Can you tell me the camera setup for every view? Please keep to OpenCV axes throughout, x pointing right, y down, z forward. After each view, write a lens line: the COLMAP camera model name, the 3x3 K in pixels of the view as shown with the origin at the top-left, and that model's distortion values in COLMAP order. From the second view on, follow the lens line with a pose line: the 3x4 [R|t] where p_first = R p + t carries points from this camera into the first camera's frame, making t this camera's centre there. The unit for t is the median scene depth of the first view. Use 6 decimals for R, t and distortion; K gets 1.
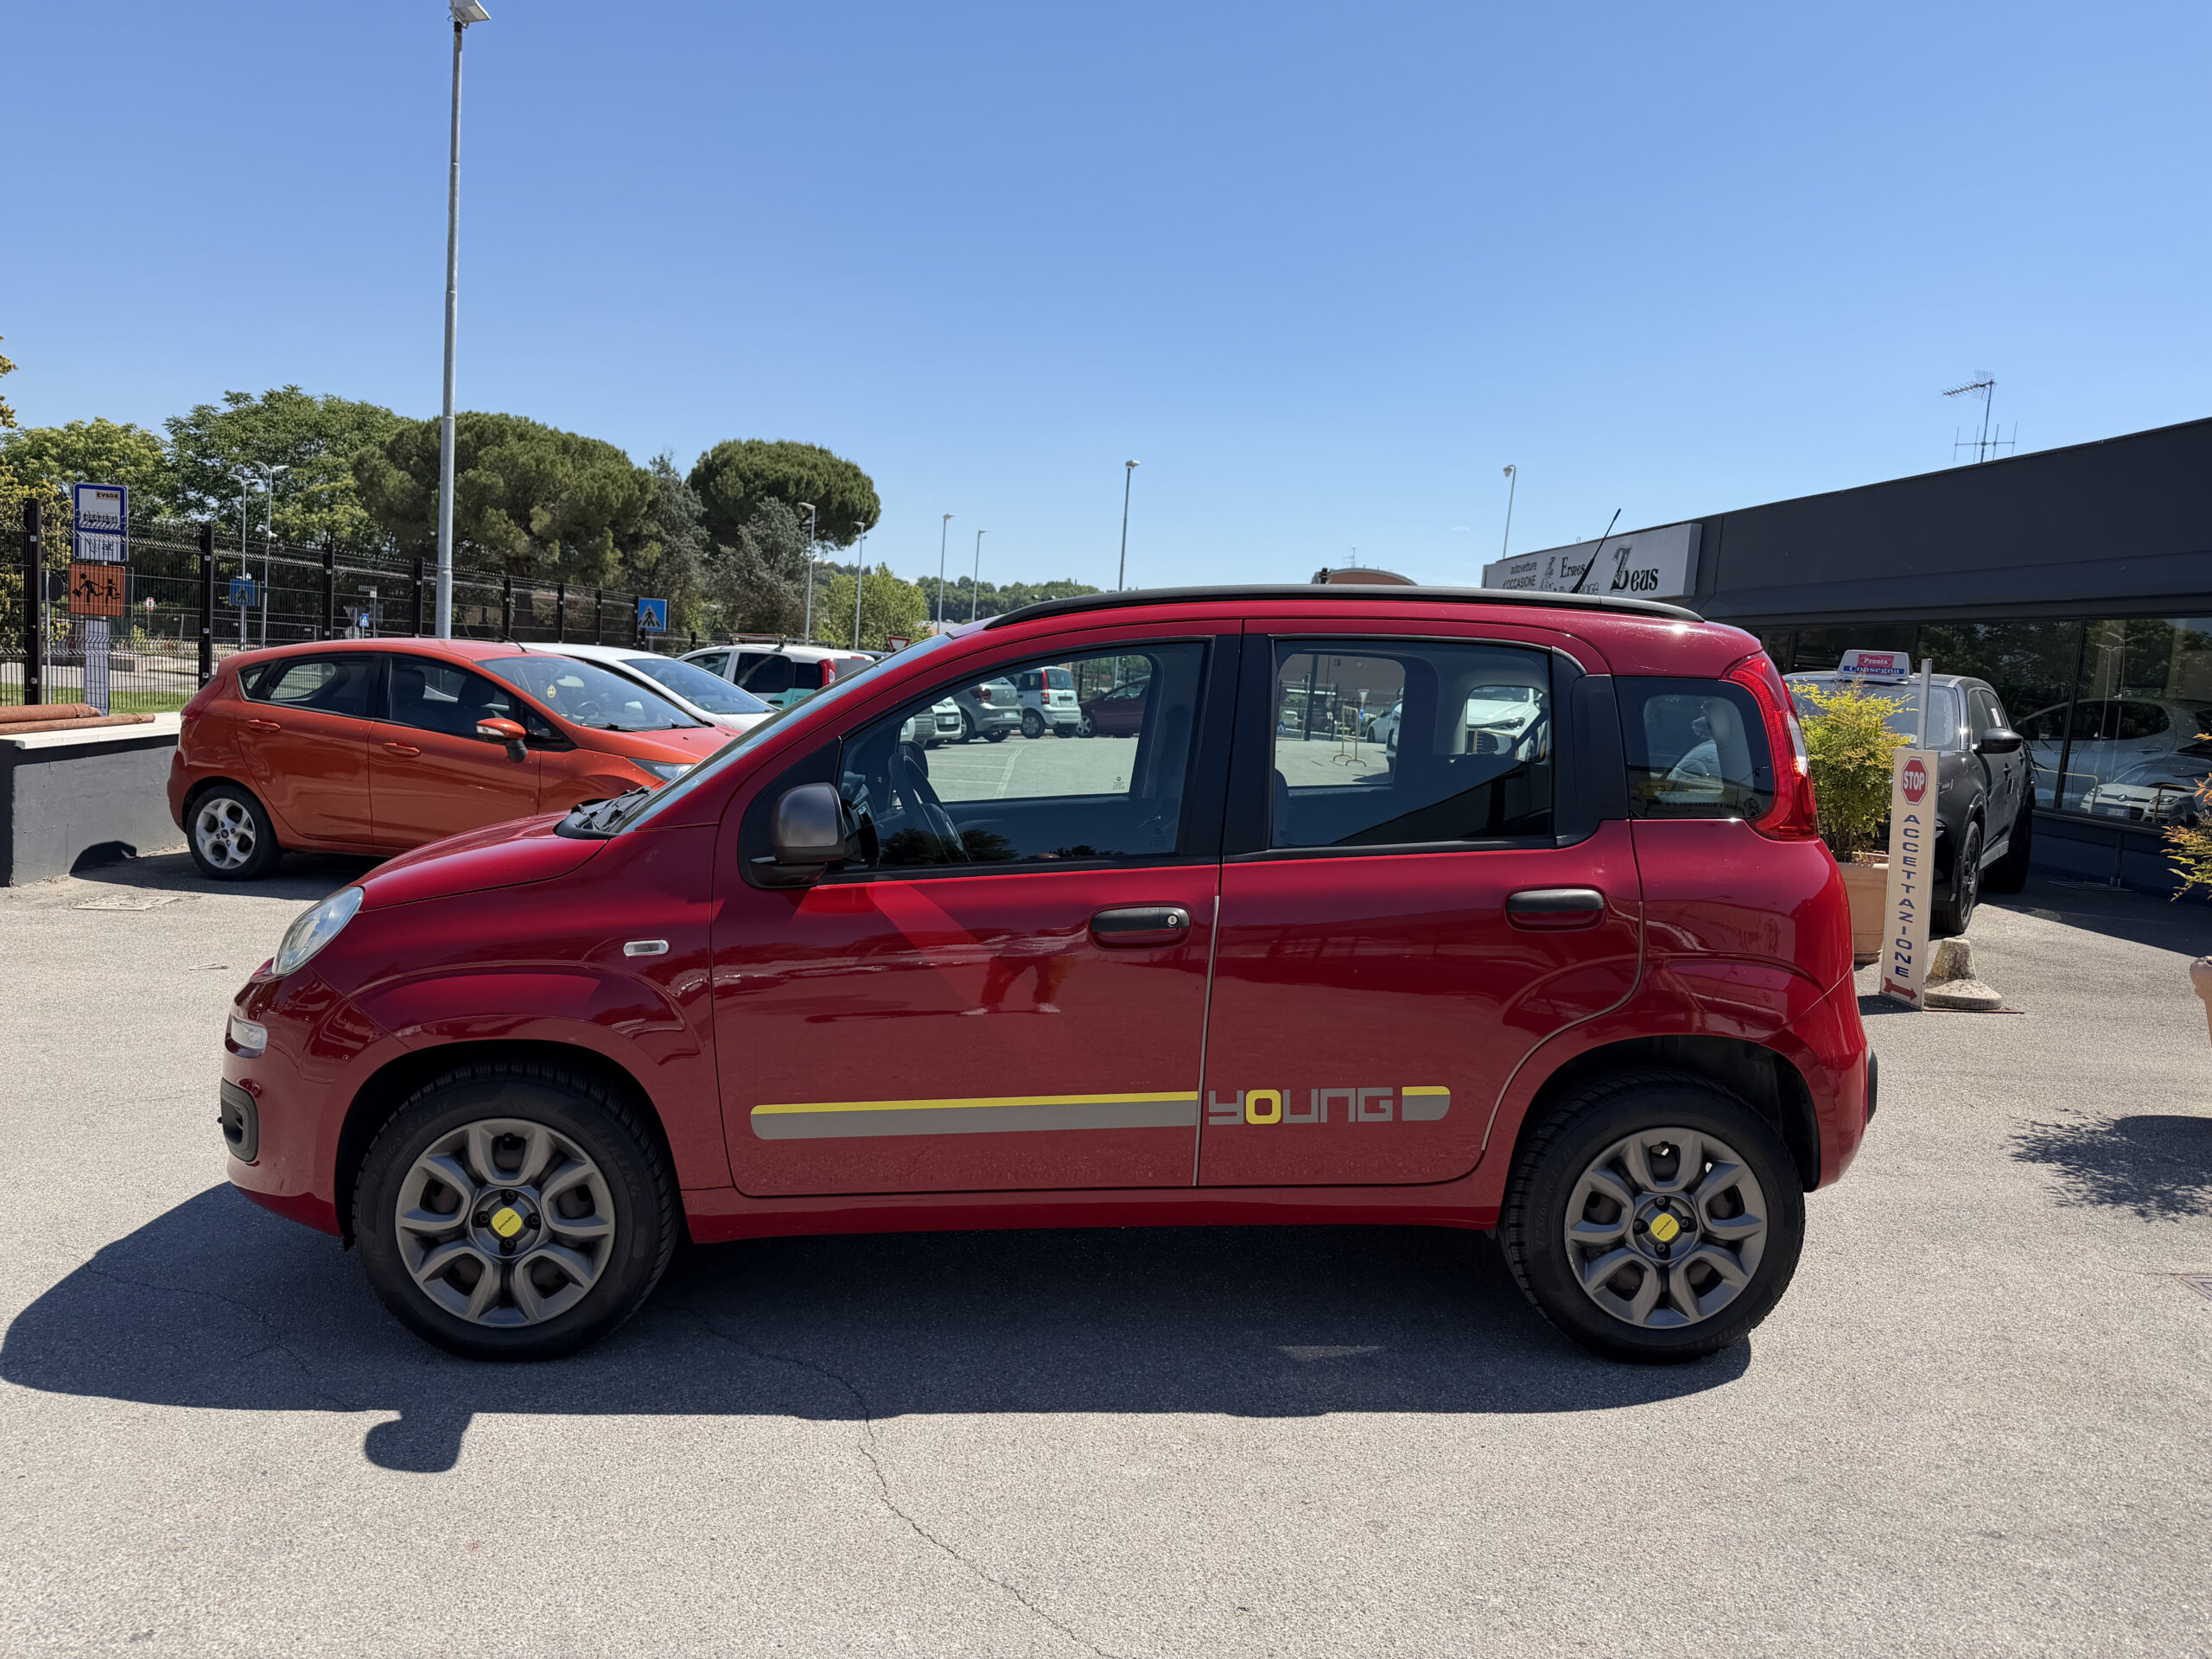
lens RADIAL K [[1532.8, 0, 1106.0], [0, 1532.8, 829.5], [0, 0, 1]] dist [0.049734, -0.072671]
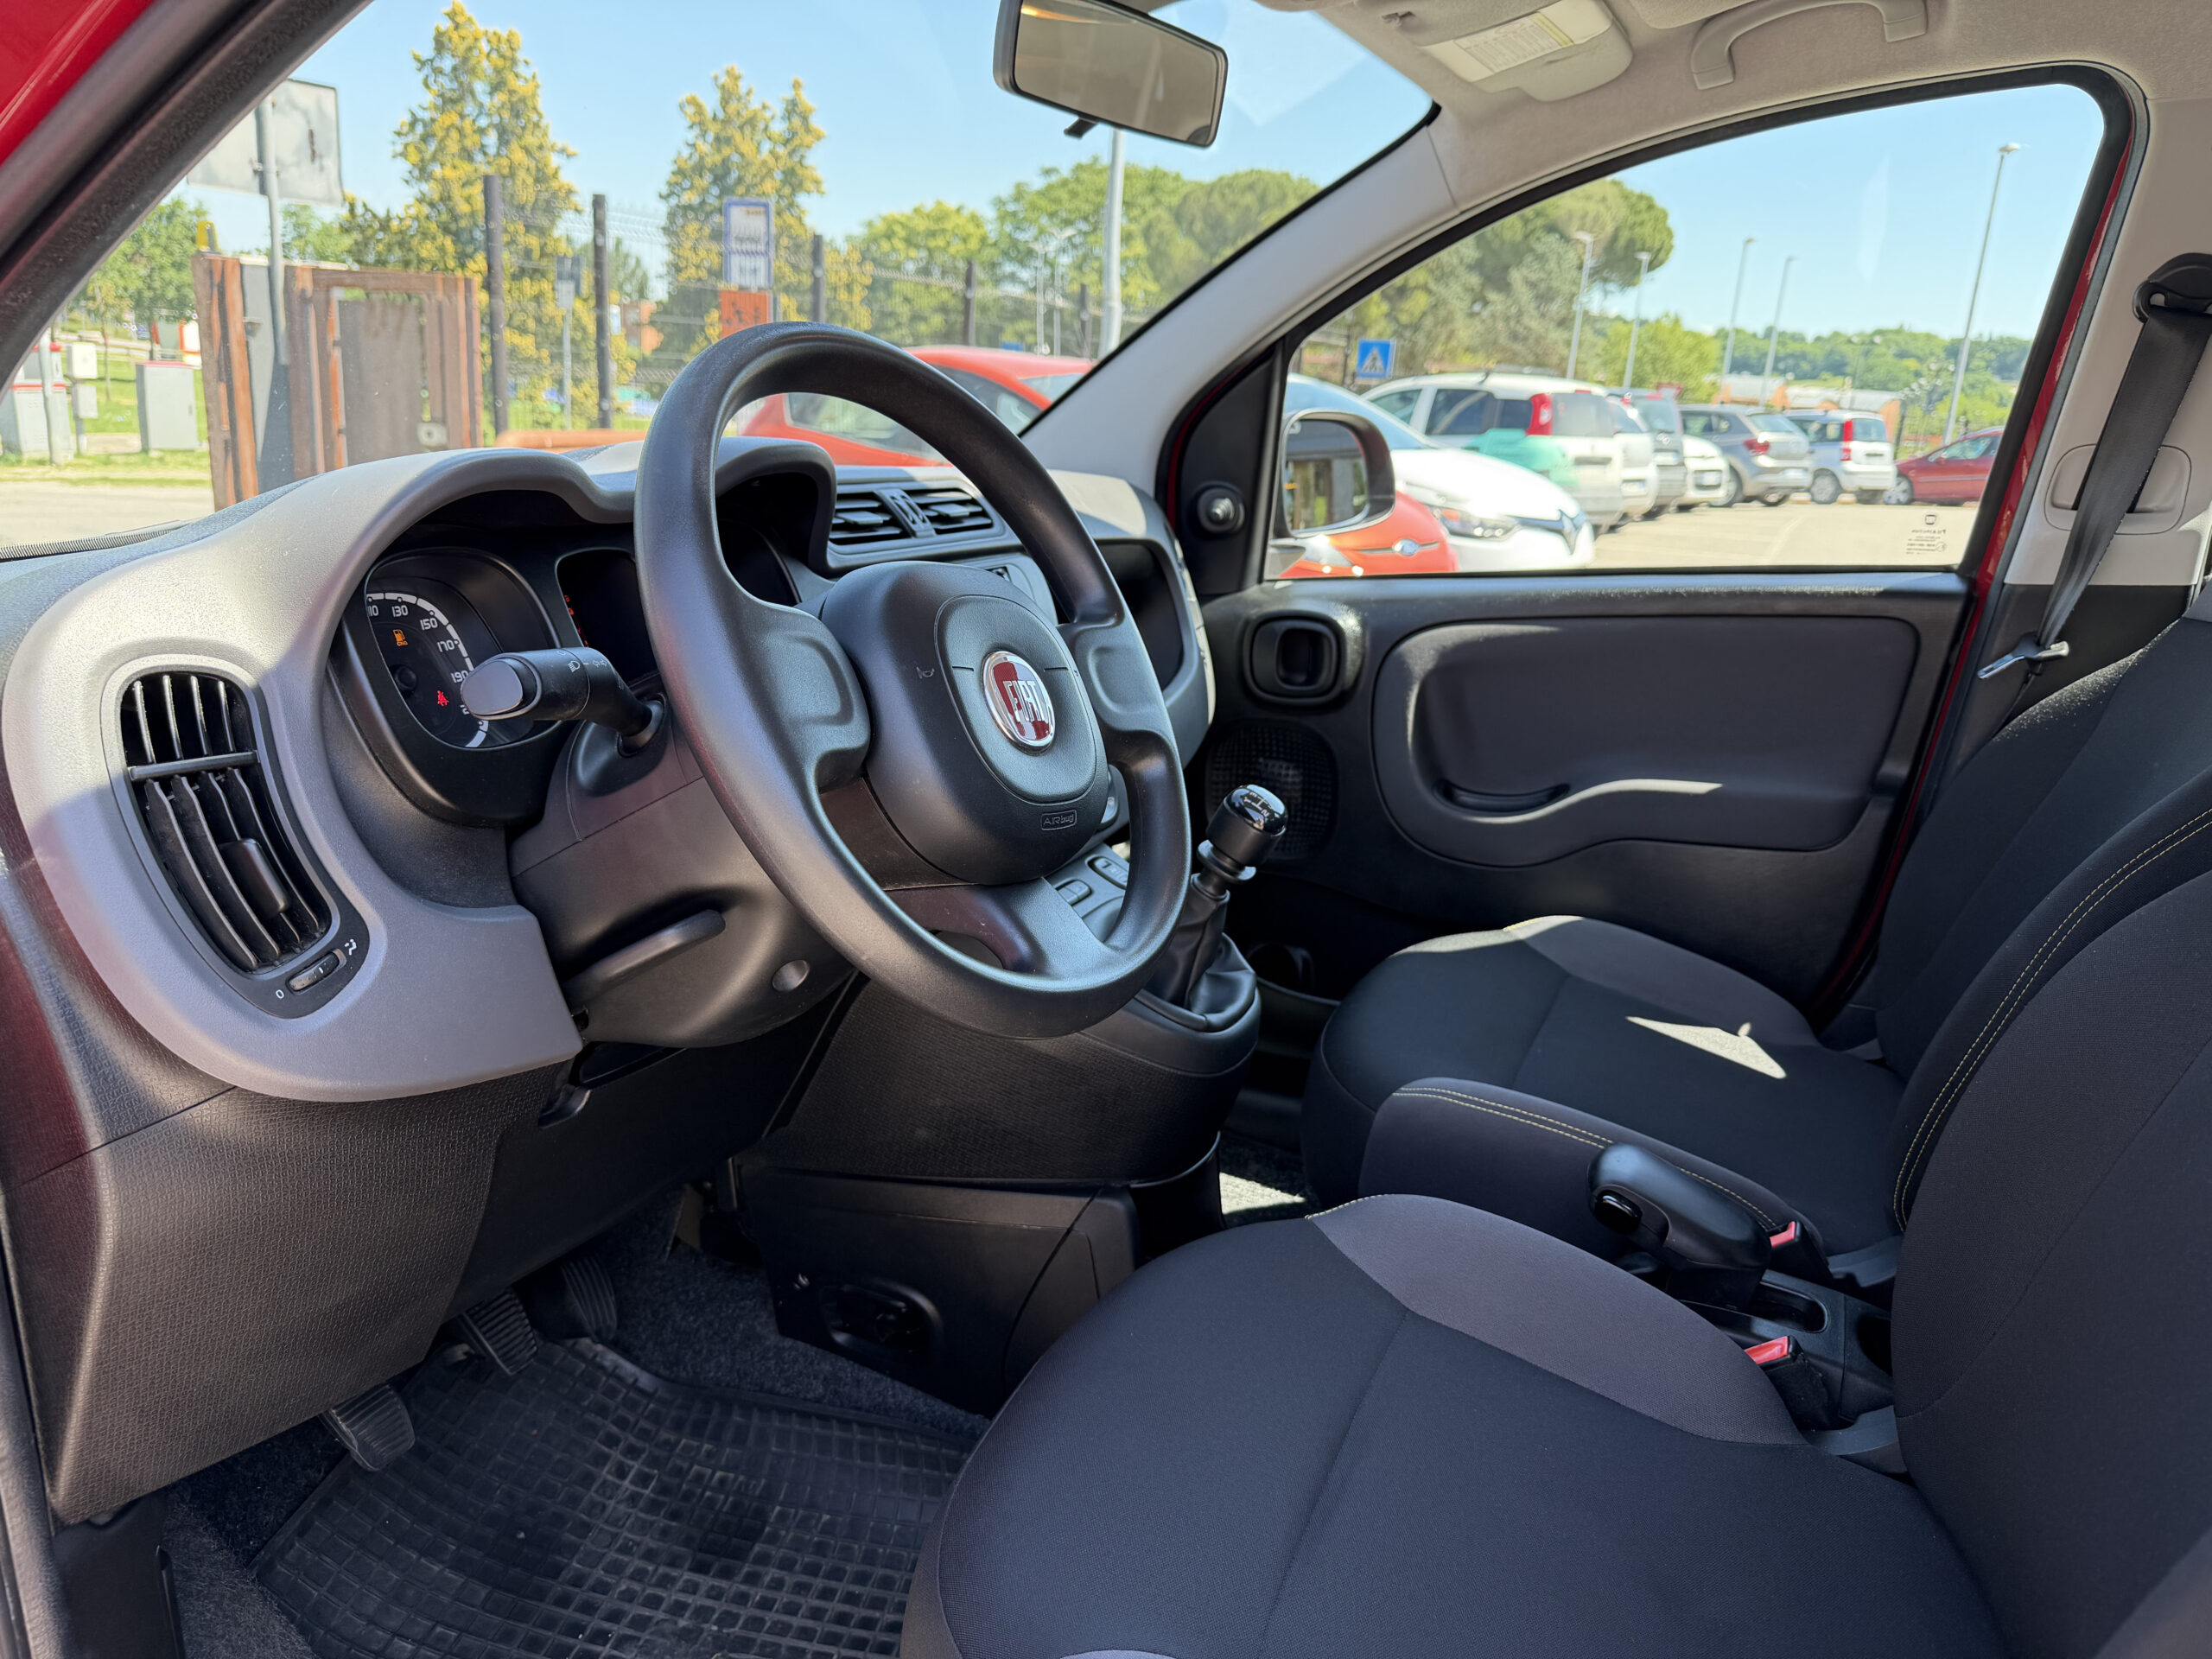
lens RADIAL K [[1540.9, 0, 1104.3], [0, 1540.9, 849.7], [0, 0, 1]] dist [-0.018920, -0.004038]
pose [[0.885282, 0.116215, -0.450301, 0.001177], [-0.043206, 0.984638, 0.169176, -0.001898], [0.463044, -0.130313, 0.876703, 0.111448]]
